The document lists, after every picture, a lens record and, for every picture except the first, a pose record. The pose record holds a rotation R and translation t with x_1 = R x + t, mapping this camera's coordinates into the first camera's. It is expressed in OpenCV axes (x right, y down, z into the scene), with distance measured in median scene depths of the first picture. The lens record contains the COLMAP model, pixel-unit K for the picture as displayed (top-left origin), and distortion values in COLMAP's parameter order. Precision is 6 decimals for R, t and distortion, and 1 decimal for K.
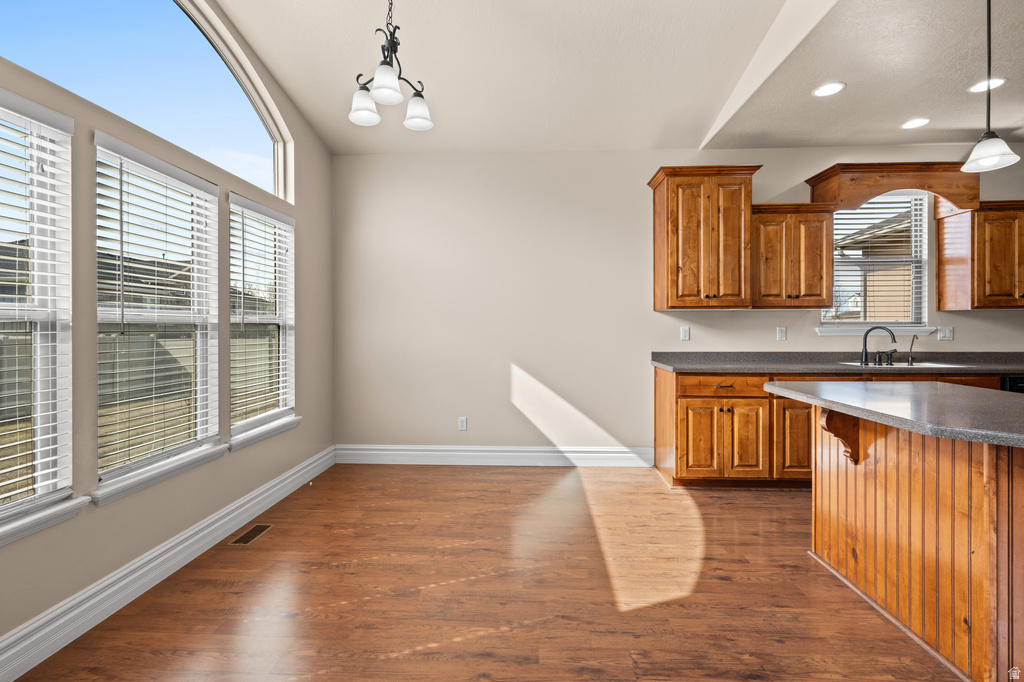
lens RADIAL K [[472.9, 0, 514.1], [0, 472.9, 332.7], [0, 0, 1]] dist [-0.005087, 0.003490]
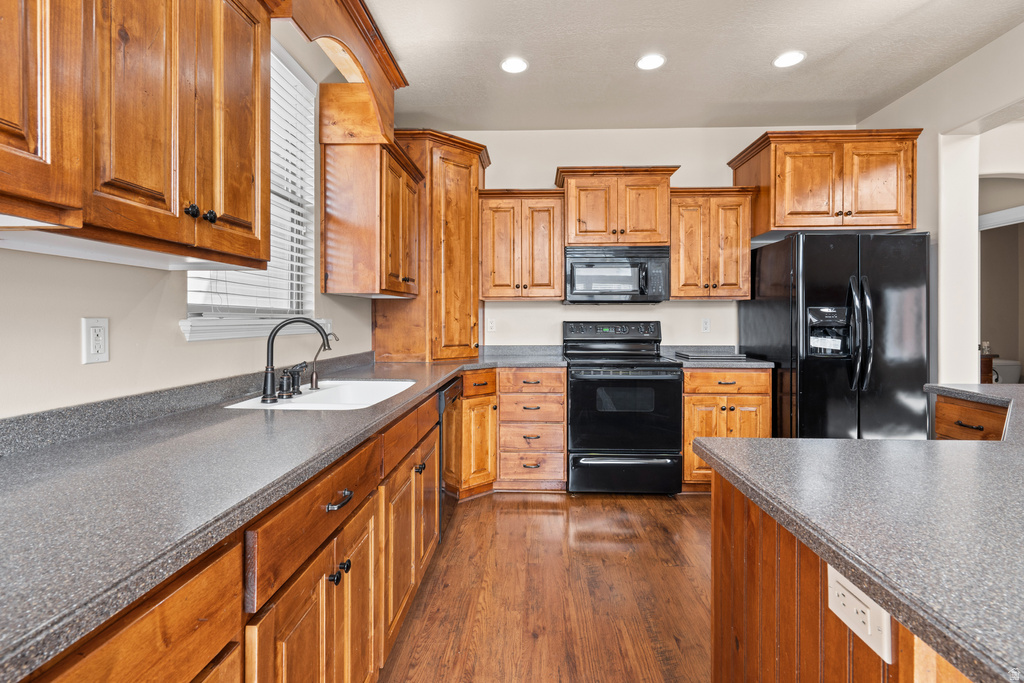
lens RADIAL K [[472.9, 0, 526.6], [0, 472.9, 323.6], [0, 0, 1]] dist [-0.005087, 0.003490]
pose [[-0.026016, -0.007124, 0.999636, 0.292517], [0.005696, 0.999957, 0.007275, -0.009523], [-0.999645, 0.005884, -0.025974, 0.808787]]
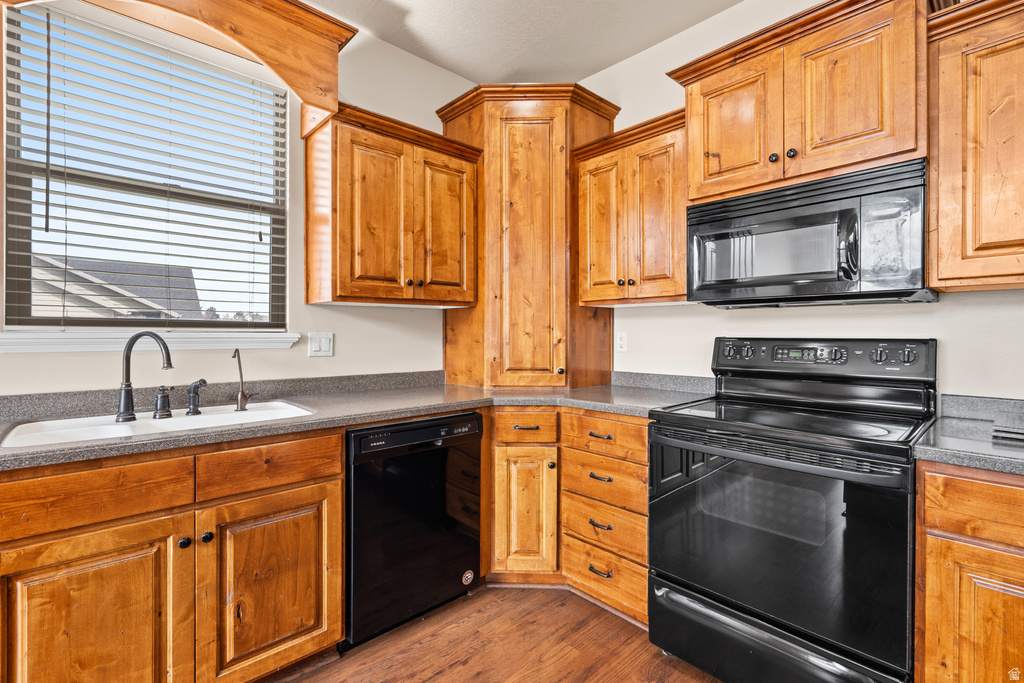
lens RADIAL K [[472.9, 0, 525.7], [0, 472.9, 335.2], [0, 0, 1]] dist [-0.005087, 0.003490]
pose [[0.689795, 0.001219, 0.724003, 0.725398], [0.000183, 0.999998, -0.001858, -0.008366], [-0.724004, 0.001414, 0.689794, 0.461684]]
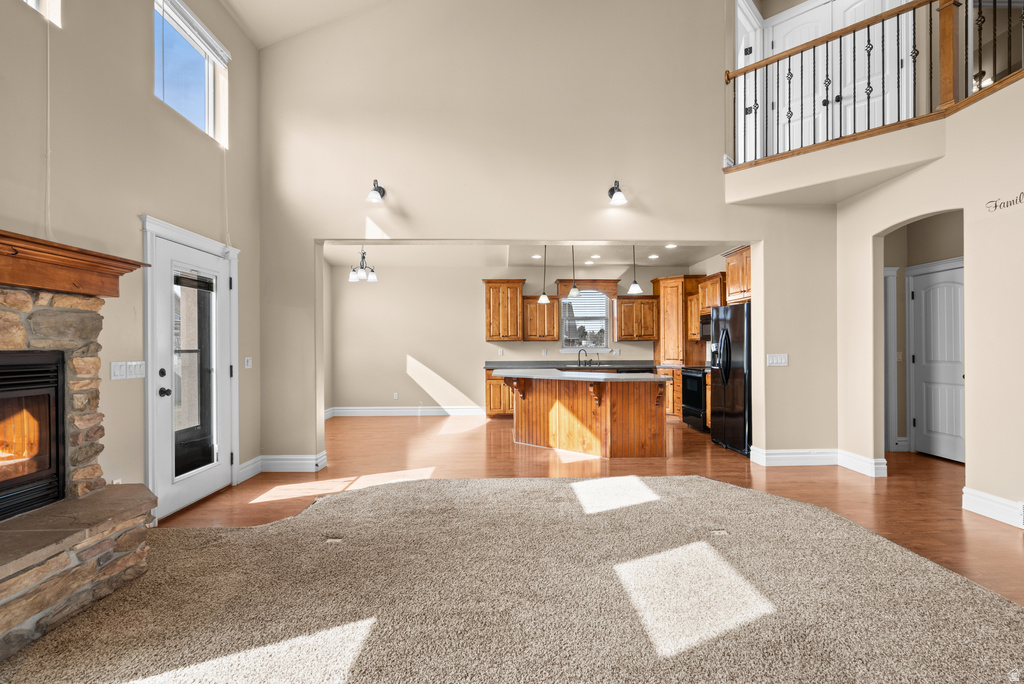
lens RADIAL K [[472.9, 0, 518.8], [0, 472.9, 348.5], [0, 0, 1]] dist [-0.005087, 0.003490]
pose [[0.996327, -0.003788, 0.085542, 0.286971], [0.004434, 0.999963, -0.007353, -0.000457], [-0.085511, 0.007705, 0.996307, -1.271172]]
